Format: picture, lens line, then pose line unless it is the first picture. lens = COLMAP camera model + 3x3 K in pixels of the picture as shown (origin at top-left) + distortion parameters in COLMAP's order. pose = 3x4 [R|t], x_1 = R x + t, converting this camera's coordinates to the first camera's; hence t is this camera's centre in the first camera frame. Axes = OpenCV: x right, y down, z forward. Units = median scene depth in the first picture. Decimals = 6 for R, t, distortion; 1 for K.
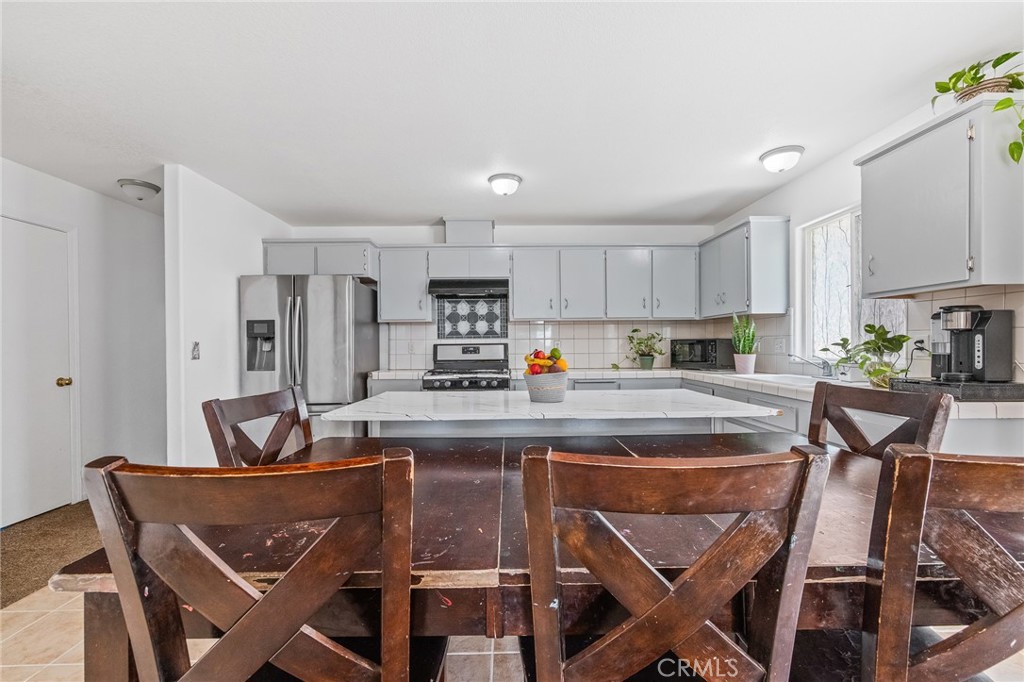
lens RADIAL K [[421.2, 0, 513.8], [0, 421.2, 346.8], [0, 0, 1]] dist [0.002934, 0.001188]
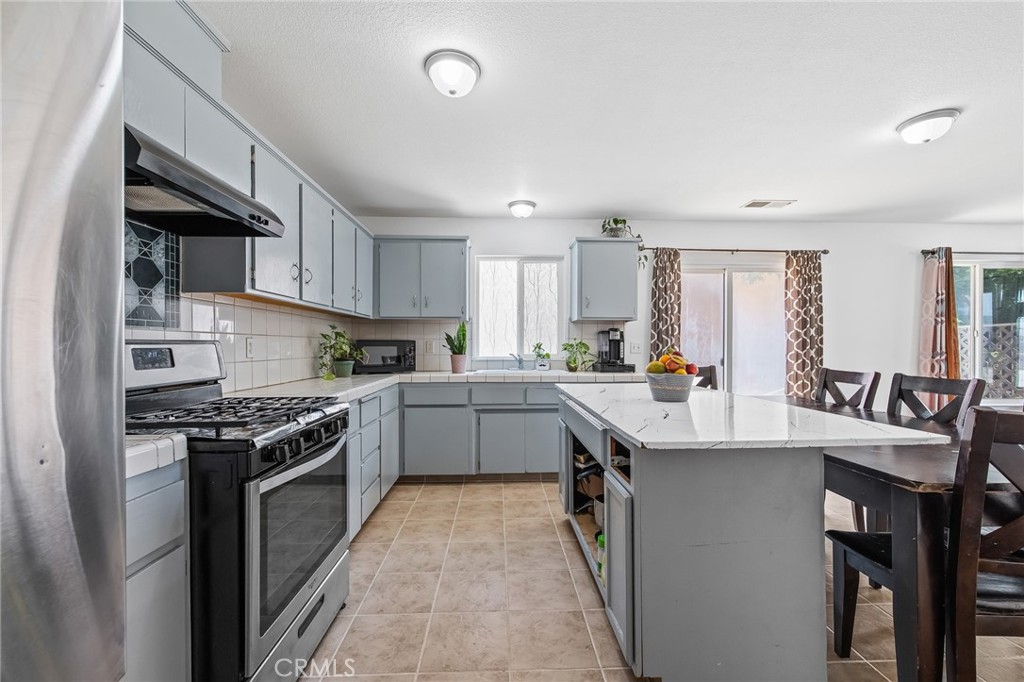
lens RADIAL K [[421.2, 0, 519.1], [0, 421.2, 343.1], [0, 0, 1]] dist [0.002934, 0.001188]
pose [[-0.029243, 0.014386, 0.999469, -0.481542], [0.004822, 0.999887, -0.014251, 0.002042], [-0.999561, 0.004402, -0.029309, 0.718581]]
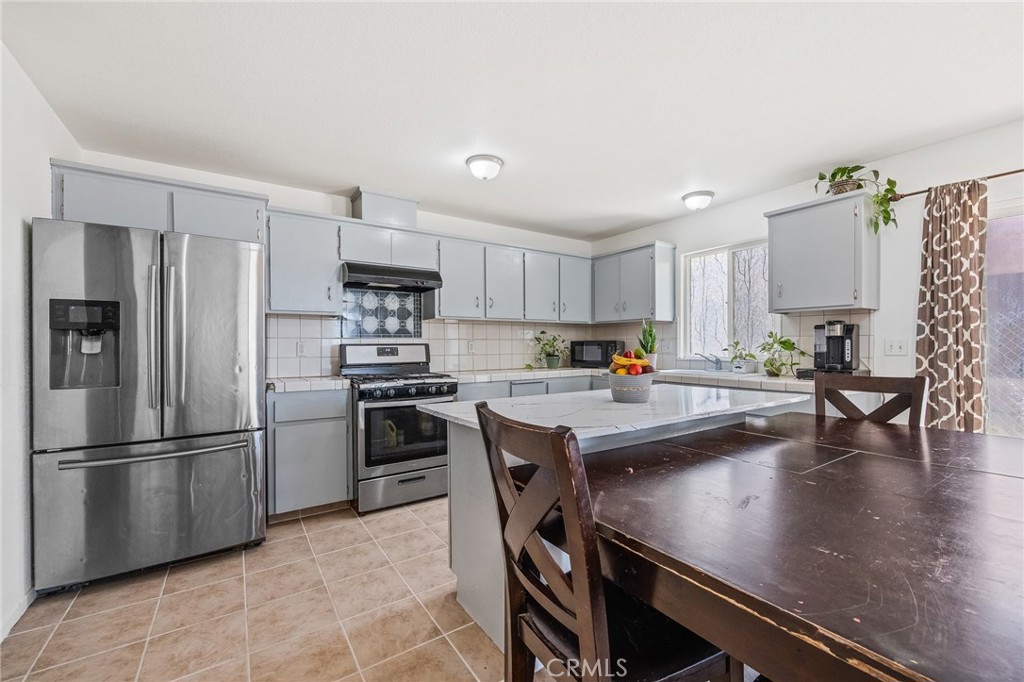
lens RADIAL K [[421.2, 0, 515.9], [0, 421.2, 344.7], [0, 0, 1]] dist [0.002934, 0.001188]
pose [[0.838821, 0.005612, 0.544378, -0.353609], [-0.000358, 0.999952, -0.009756, 0.002677], [-0.544407, 0.007989, 0.838783, 0.160418]]
